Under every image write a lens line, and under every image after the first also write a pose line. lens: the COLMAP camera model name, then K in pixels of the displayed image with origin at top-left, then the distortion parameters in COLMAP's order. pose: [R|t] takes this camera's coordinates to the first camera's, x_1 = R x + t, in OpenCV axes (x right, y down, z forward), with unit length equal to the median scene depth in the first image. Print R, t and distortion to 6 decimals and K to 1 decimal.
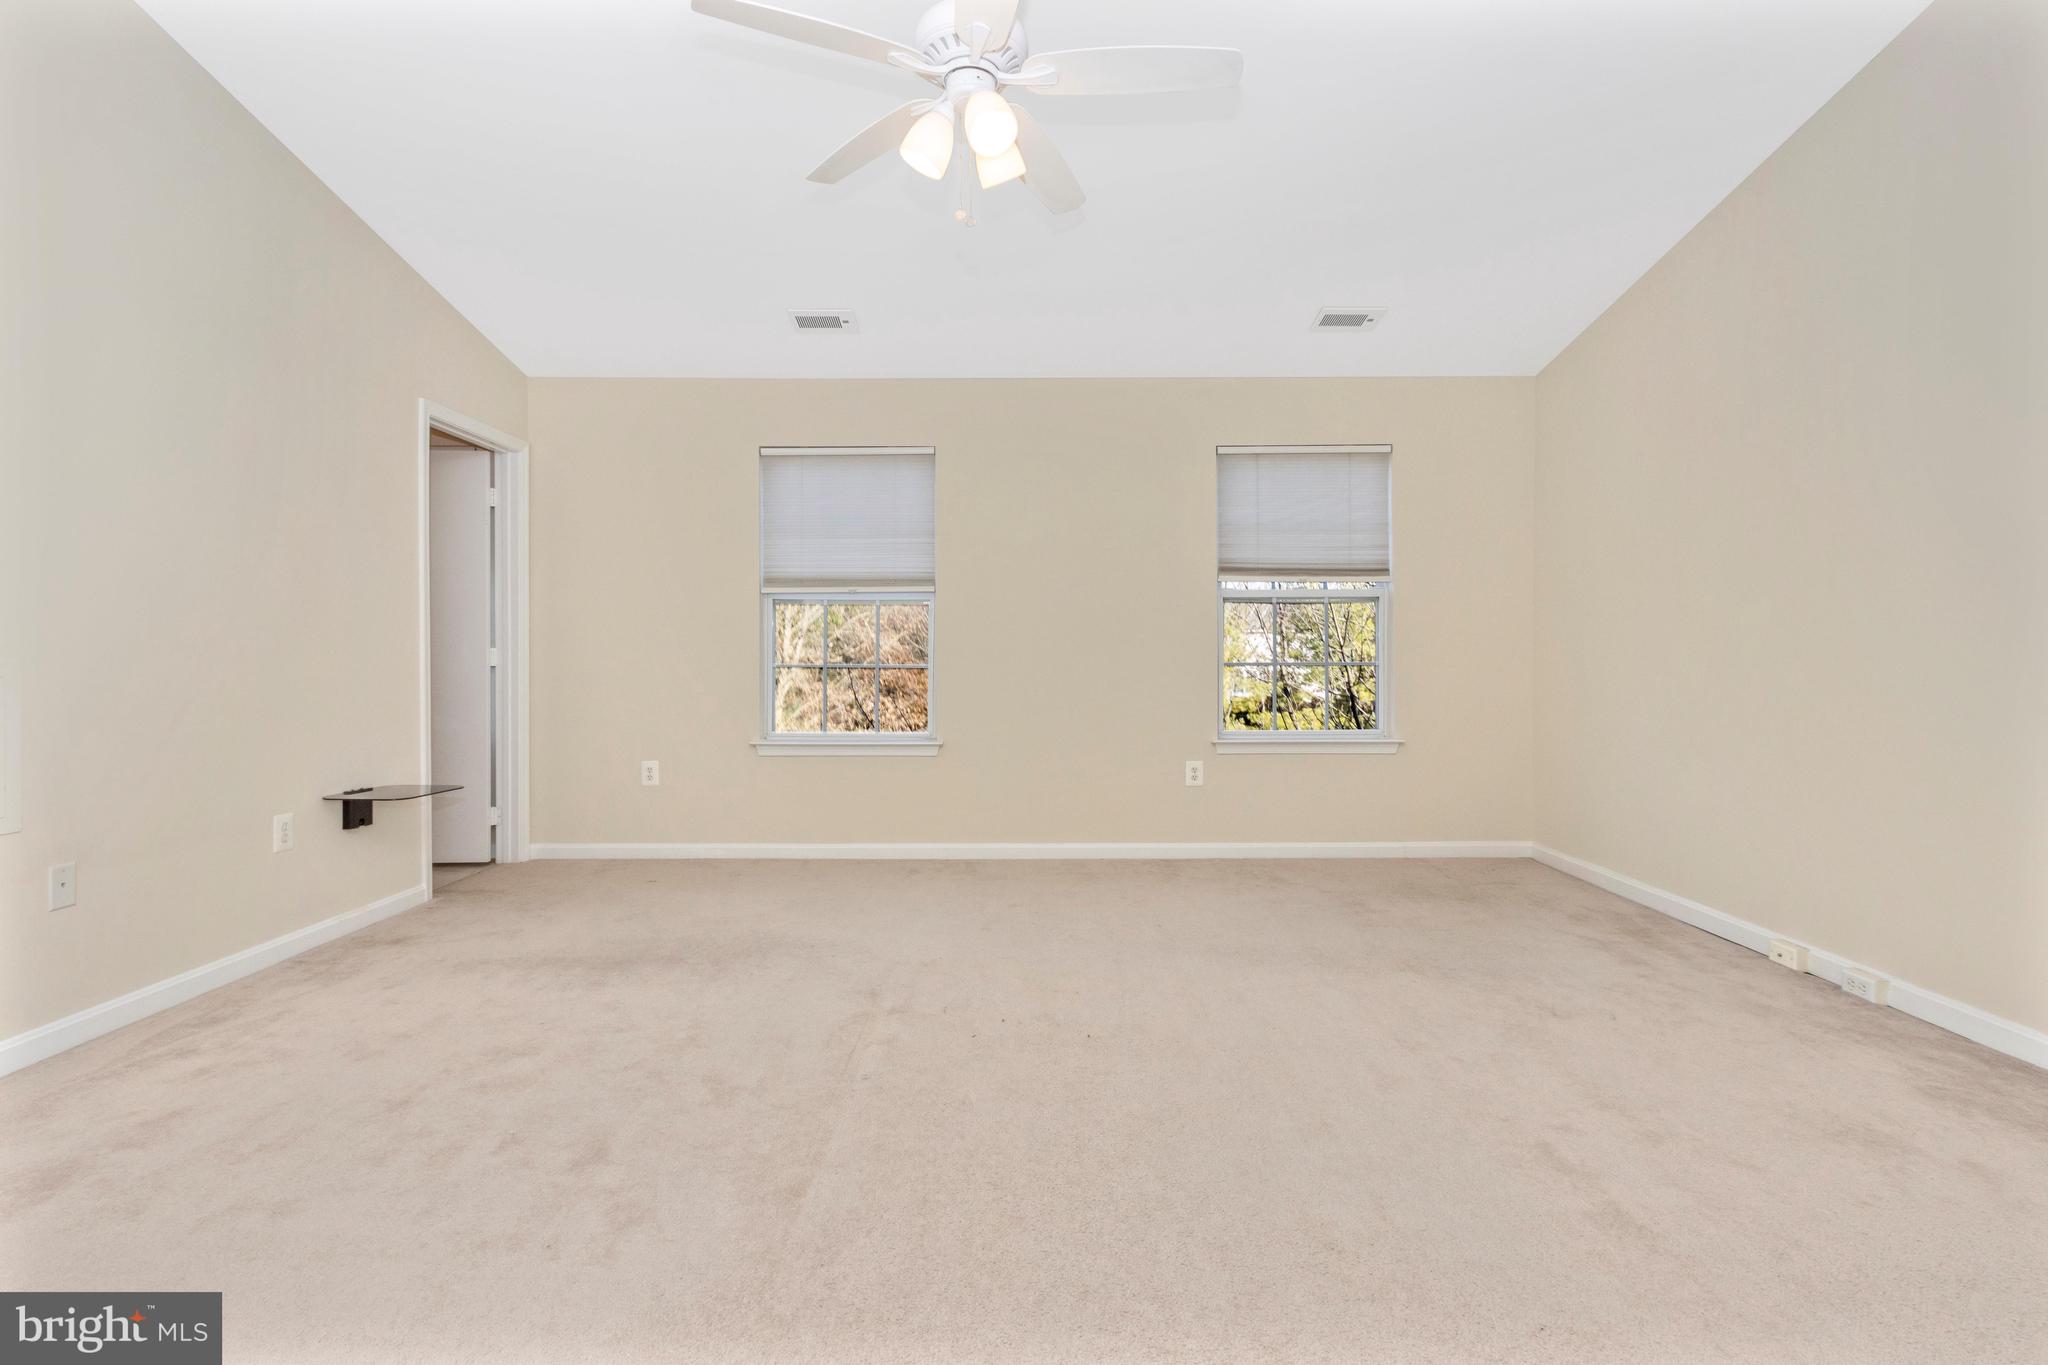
lens RADIAL K [[957.8, 0, 1024.0], [0, 957.8, 682.5], [0, 0, 1]] dist [0.004370, 0.000280]
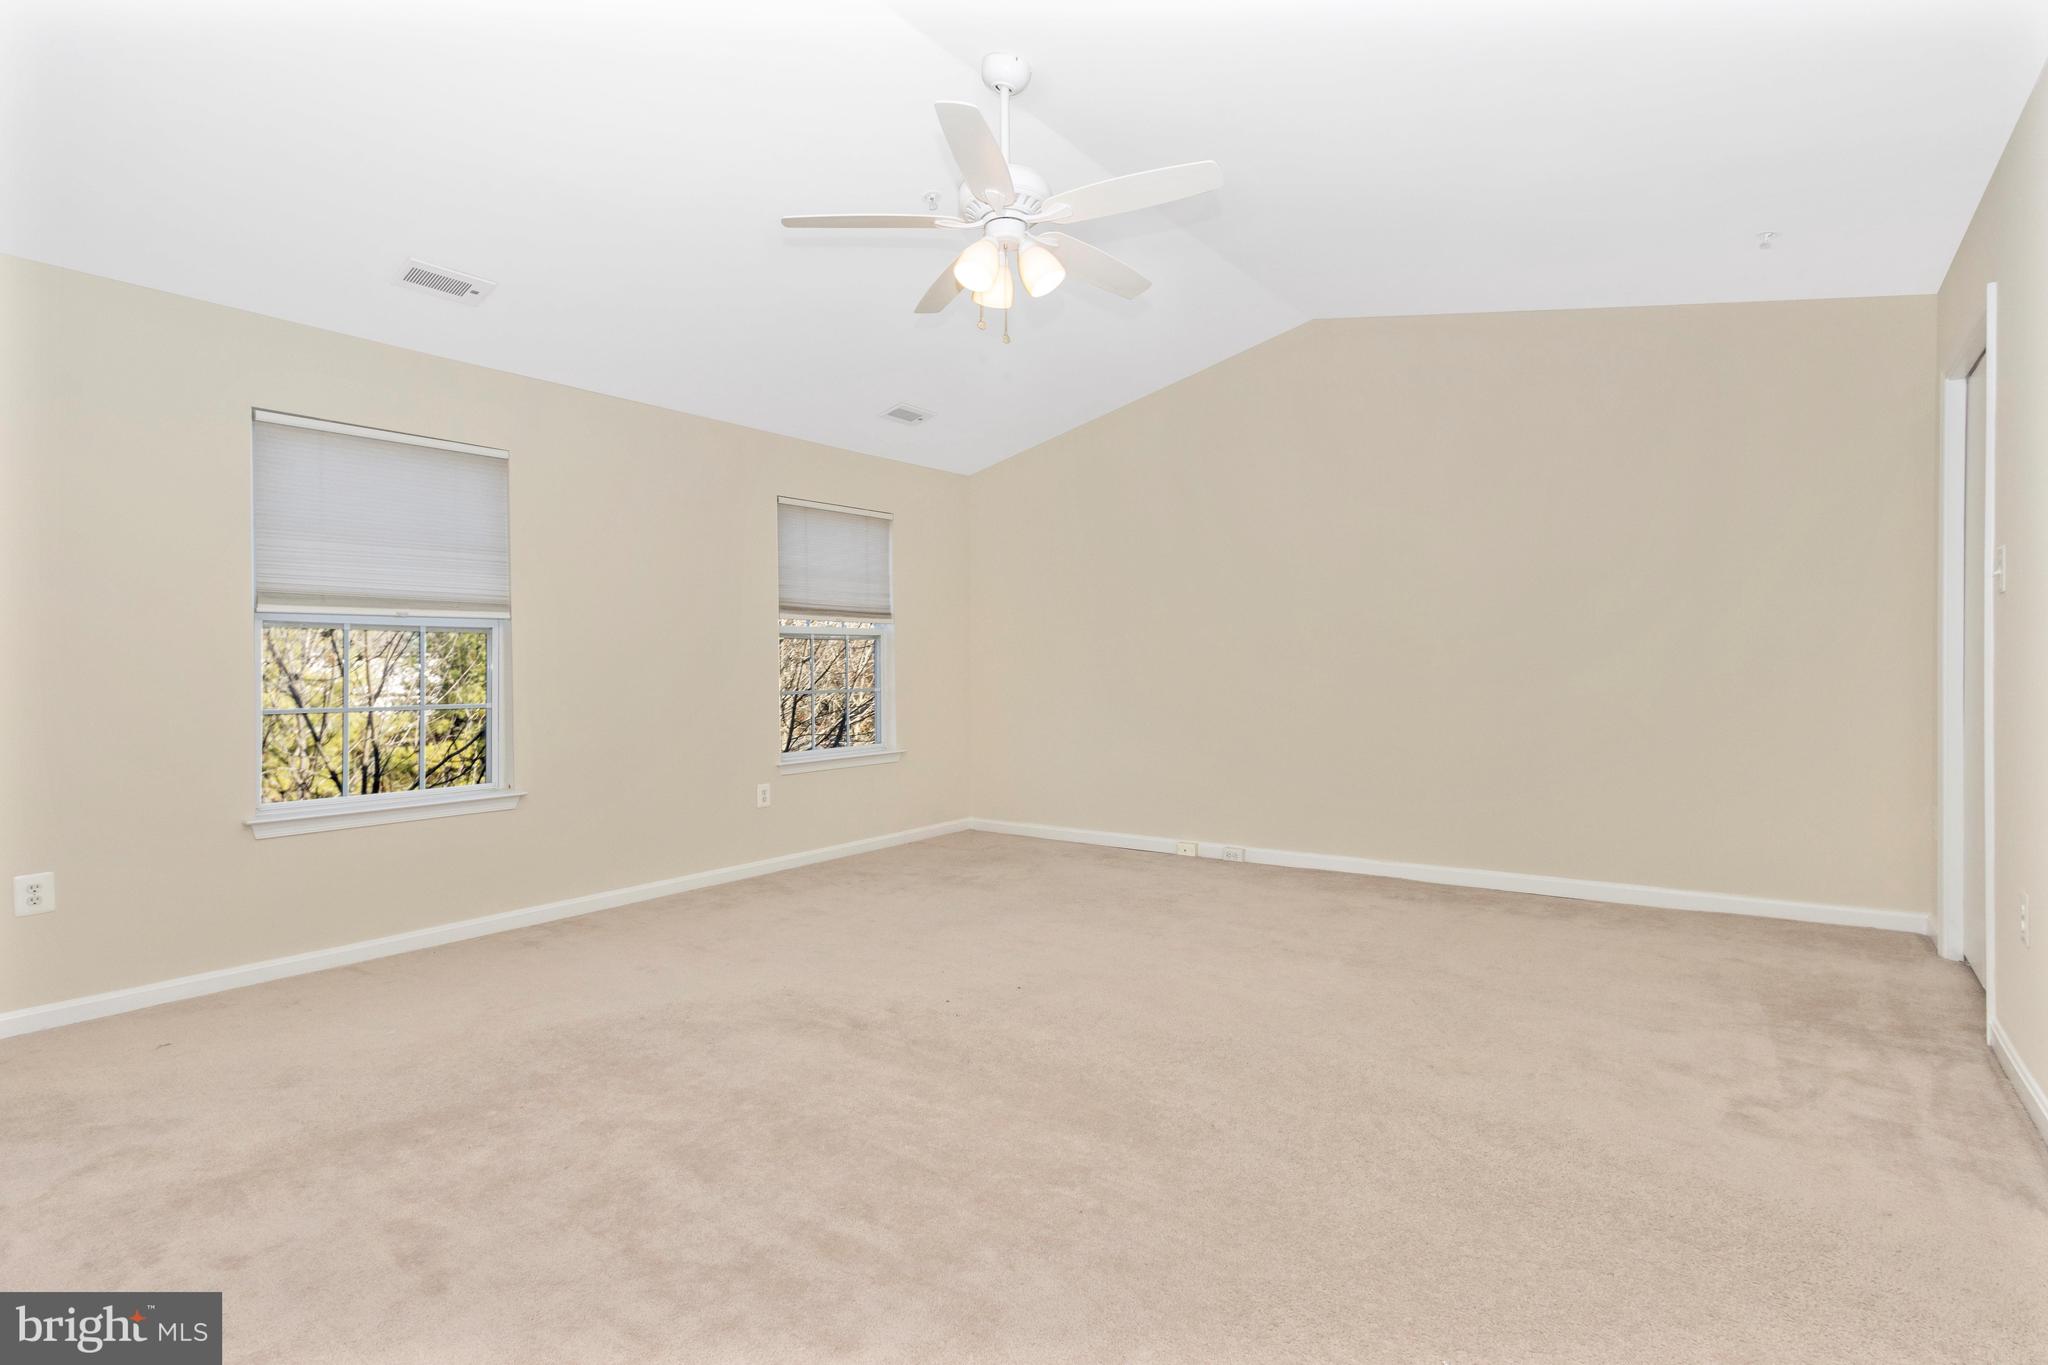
lens RADIAL K [[942.9, 0, 1024.0], [0, 942.9, 682.5], [0, 0, 1]] dist [-0.001997, -0.000352]
pose [[0.610265, -0.017719, 0.791999, -0.484974], [0.039713, 0.999177, -0.008247, -0.011661], [-0.791201, 0.036486, 0.610466, 0.118744]]
